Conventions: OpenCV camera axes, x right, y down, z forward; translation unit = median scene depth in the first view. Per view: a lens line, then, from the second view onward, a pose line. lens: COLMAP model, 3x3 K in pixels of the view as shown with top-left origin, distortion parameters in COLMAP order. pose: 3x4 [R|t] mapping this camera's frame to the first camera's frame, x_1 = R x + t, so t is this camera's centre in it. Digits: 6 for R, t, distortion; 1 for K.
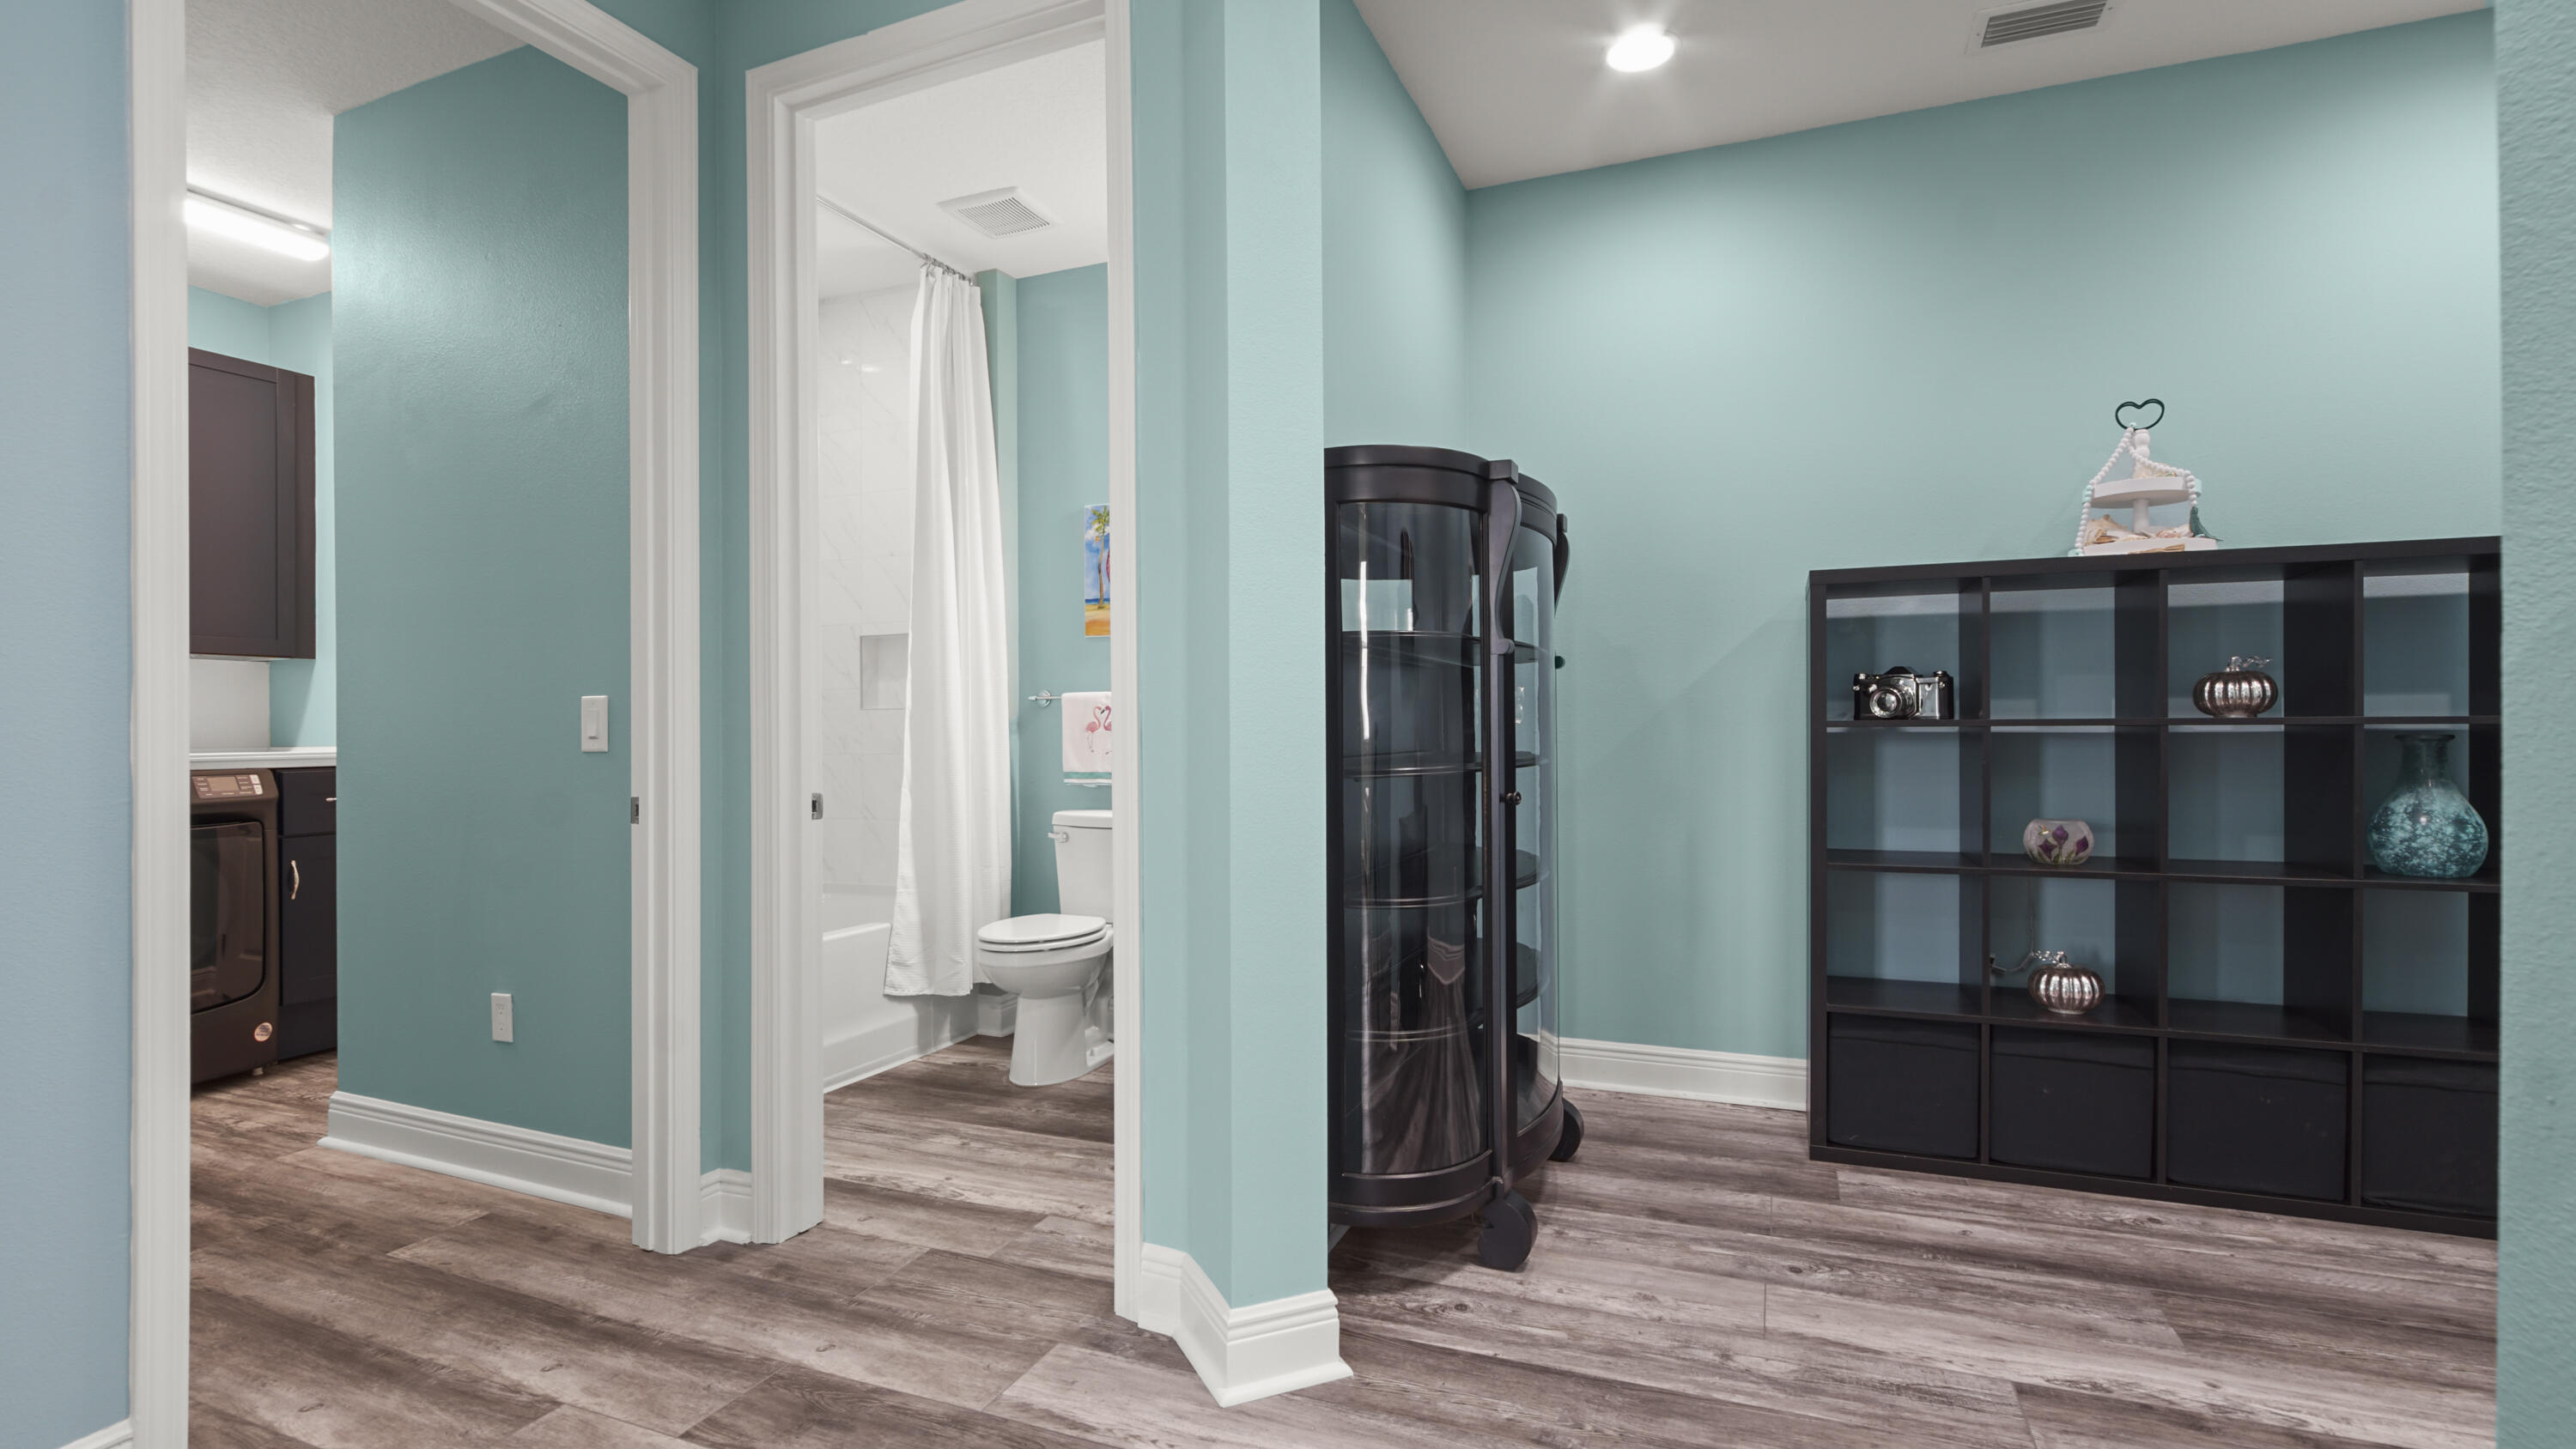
lens RADIAL K [[1221.6, 0, 1275.8], [0, 1221.6, 689.9], [0, 0, 1]] dist [-0.001381, 0.000013]
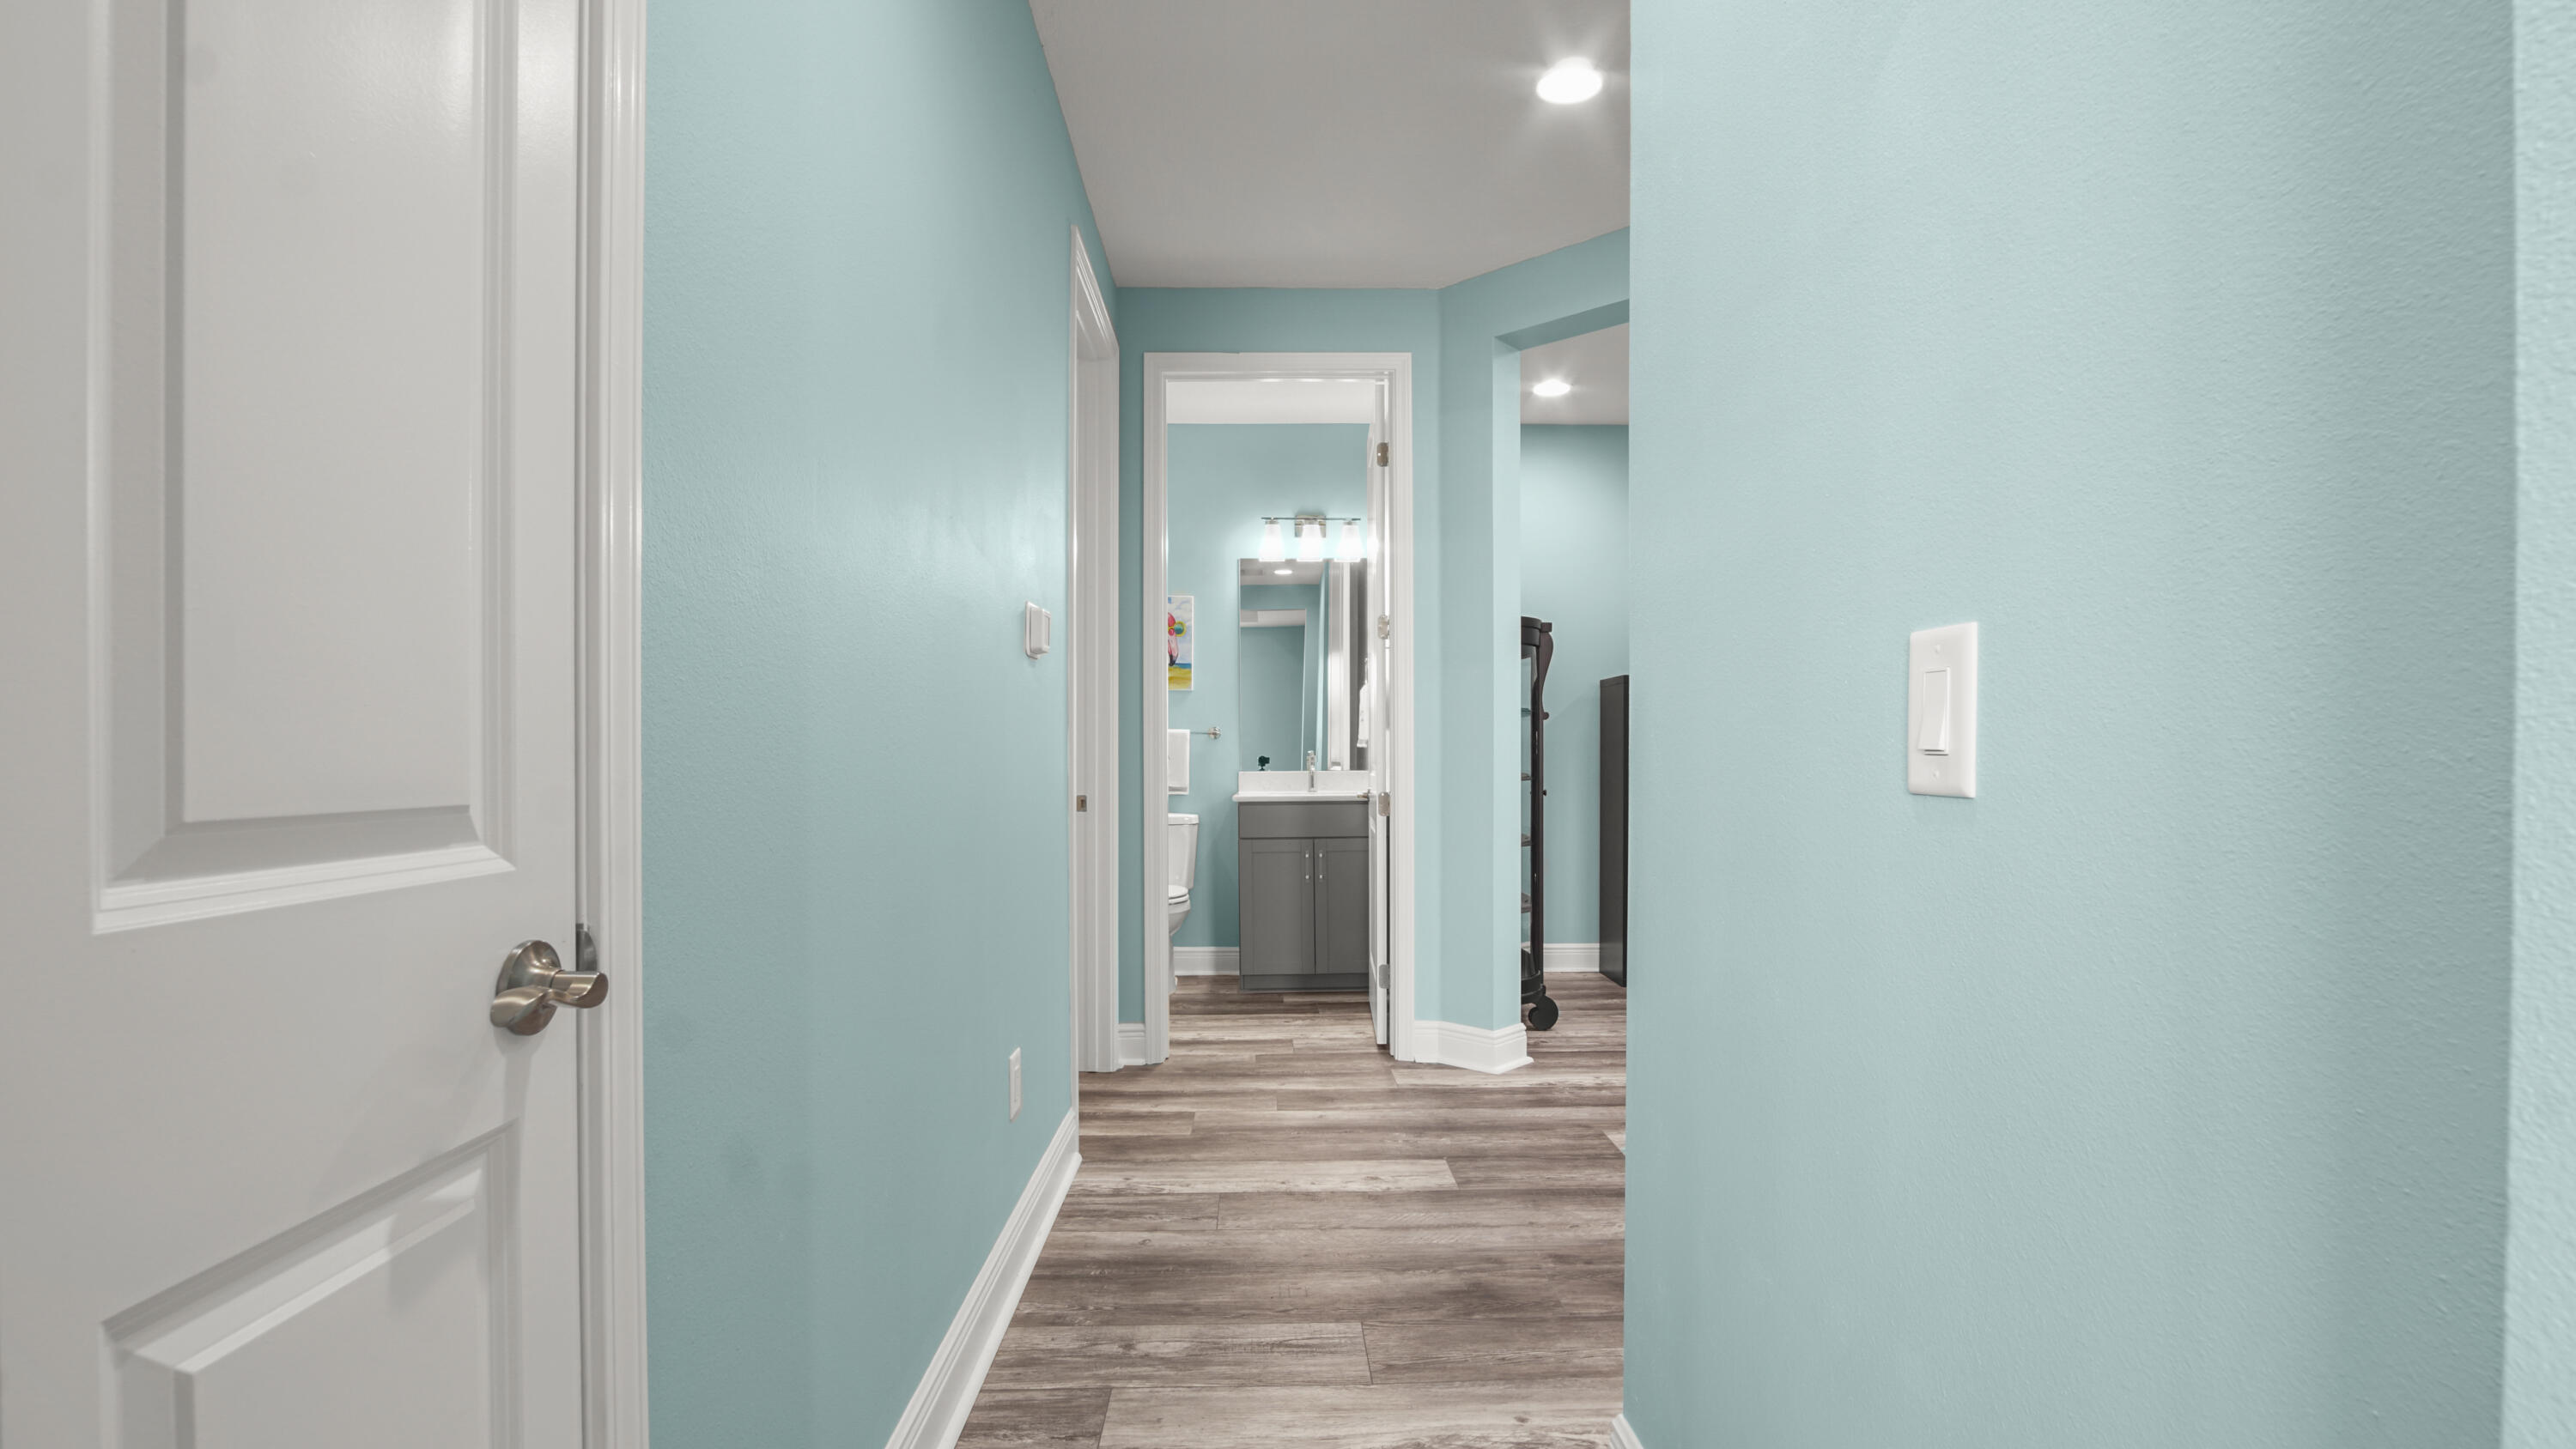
lens RADIAL K [[1194.8, 0, 1288.3], [0, 1194.8, 757.4], [0, 0, 1]] dist [-0.019750, 0.000350]
pose [[0.916557, 0.006456, 0.399851, -1.062126], [-0.015804, 0.999673, 0.020085, -0.001875], [-0.399591, -0.024728, 0.916360, -0.654955]]
